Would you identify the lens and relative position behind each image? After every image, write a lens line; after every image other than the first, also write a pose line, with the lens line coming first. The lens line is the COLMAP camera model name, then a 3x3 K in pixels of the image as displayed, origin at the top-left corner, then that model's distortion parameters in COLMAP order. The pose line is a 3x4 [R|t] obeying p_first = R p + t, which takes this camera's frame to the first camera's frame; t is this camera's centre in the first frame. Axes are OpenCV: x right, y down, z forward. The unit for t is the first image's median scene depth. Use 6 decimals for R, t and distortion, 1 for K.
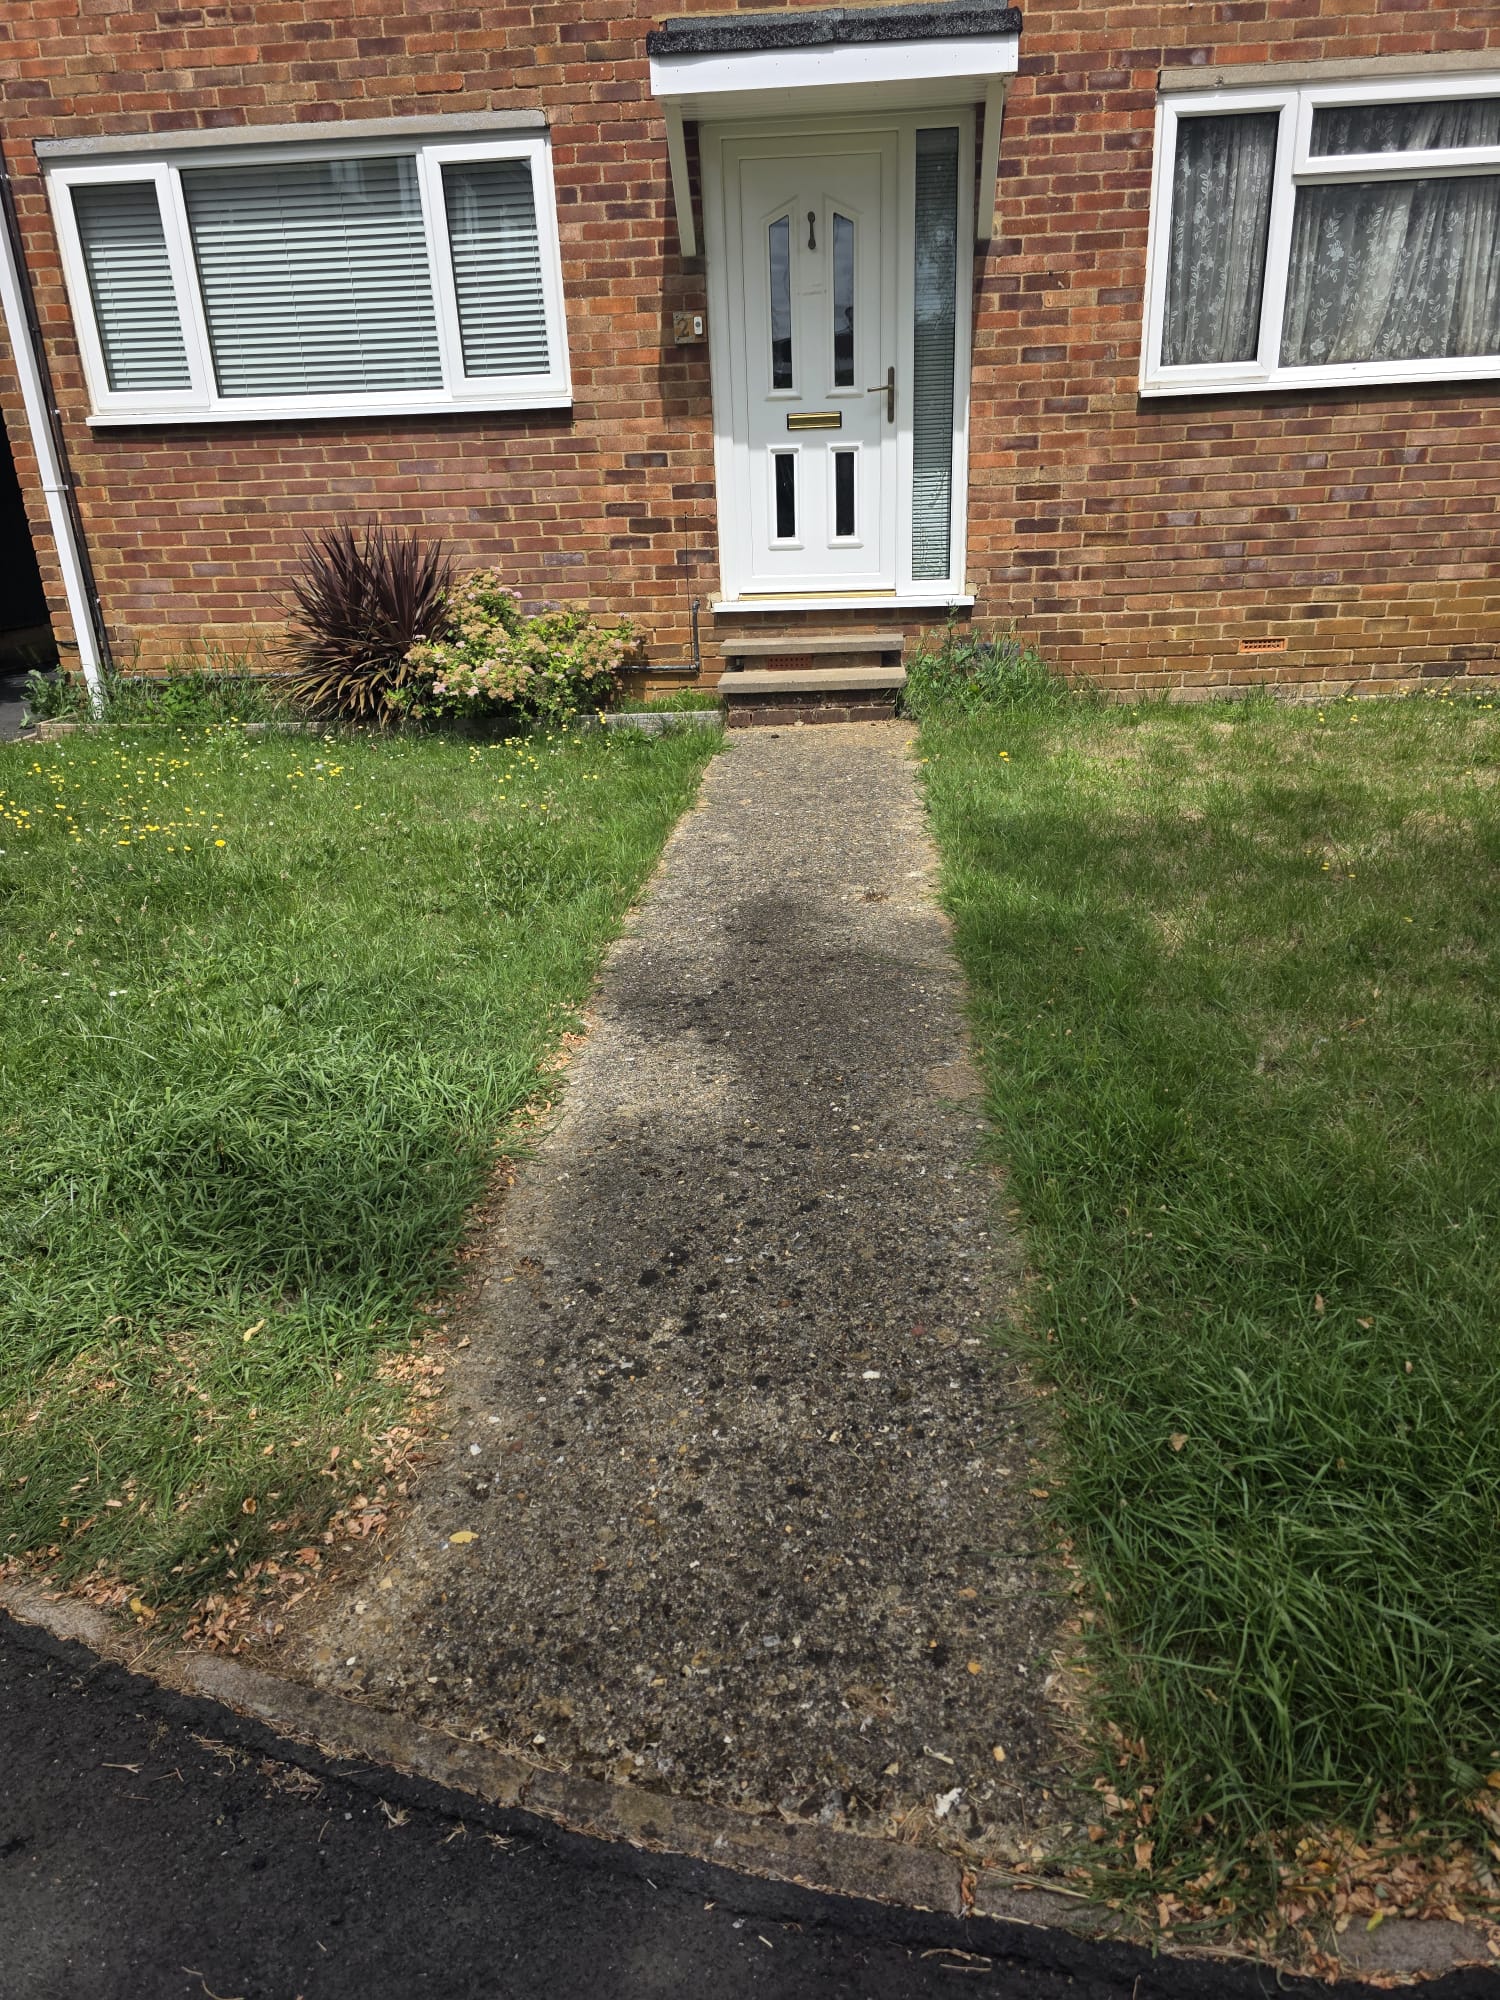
lens RADIAL K [[1362.0, 0, 744.9], [0, 1362.0, 994.3], [0, 0, 1]] dist [0.068368, -0.062242]
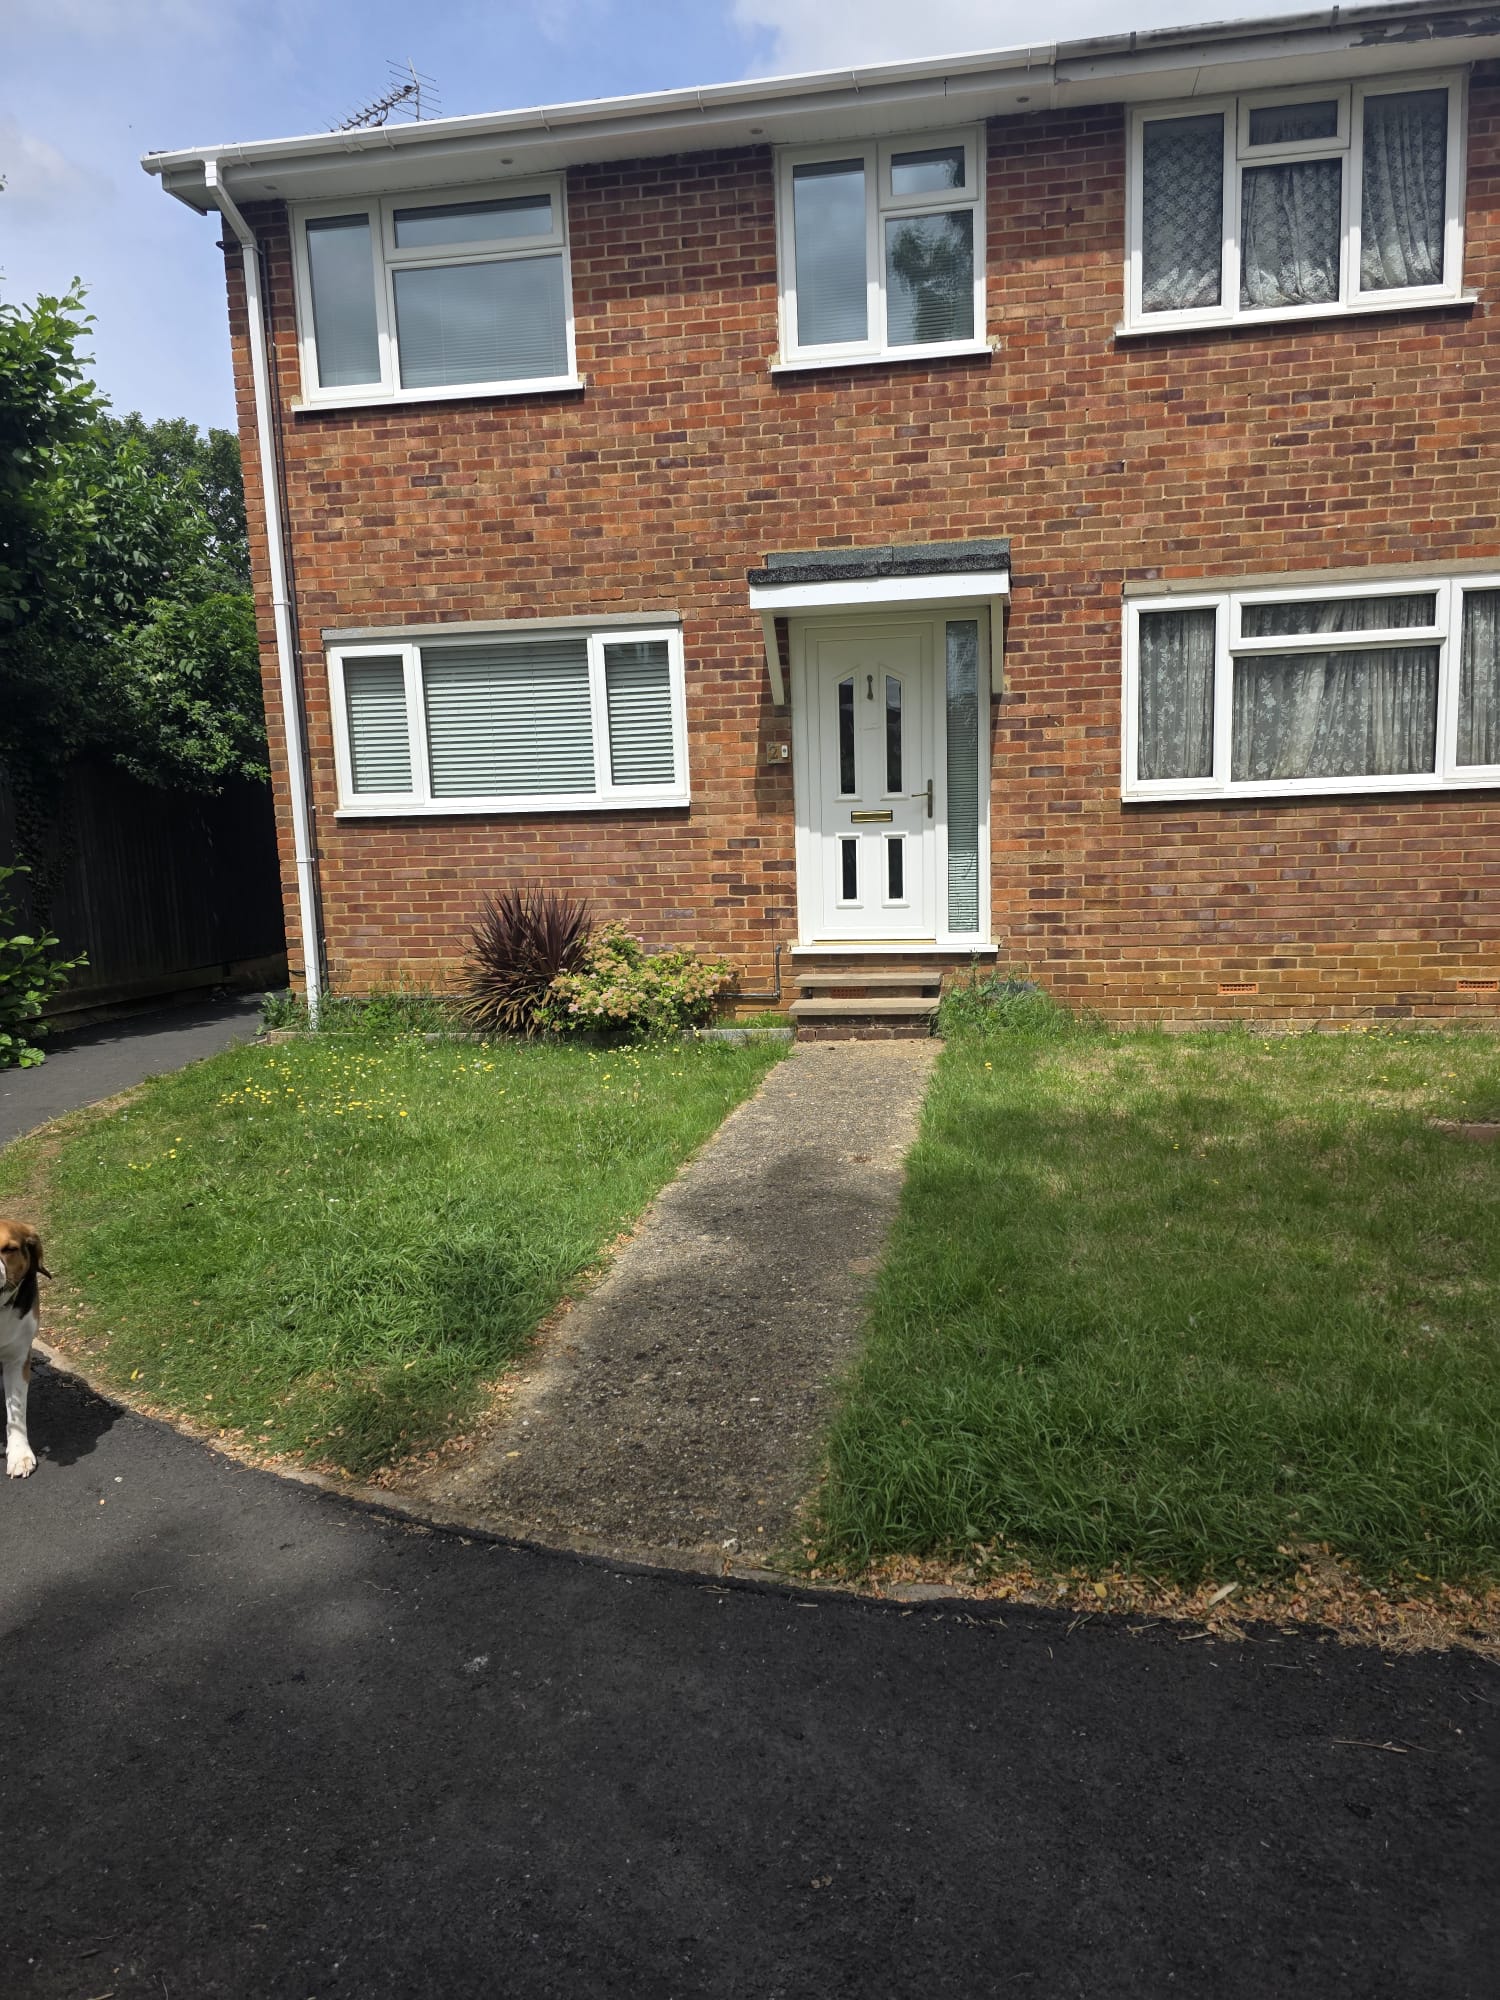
lens RADIAL K [[1272.1, 0, 760.3], [0, 1272.1, 971.5], [0, 0, 1]] dist [0.092615, -0.129836]
pose [[0.996530, 0.016400, -0.081602, 0.048375], [-0.036231, 0.968110, -0.247893, 0.033810], [0.074934, 0.249989, 0.965345, -0.152681]]
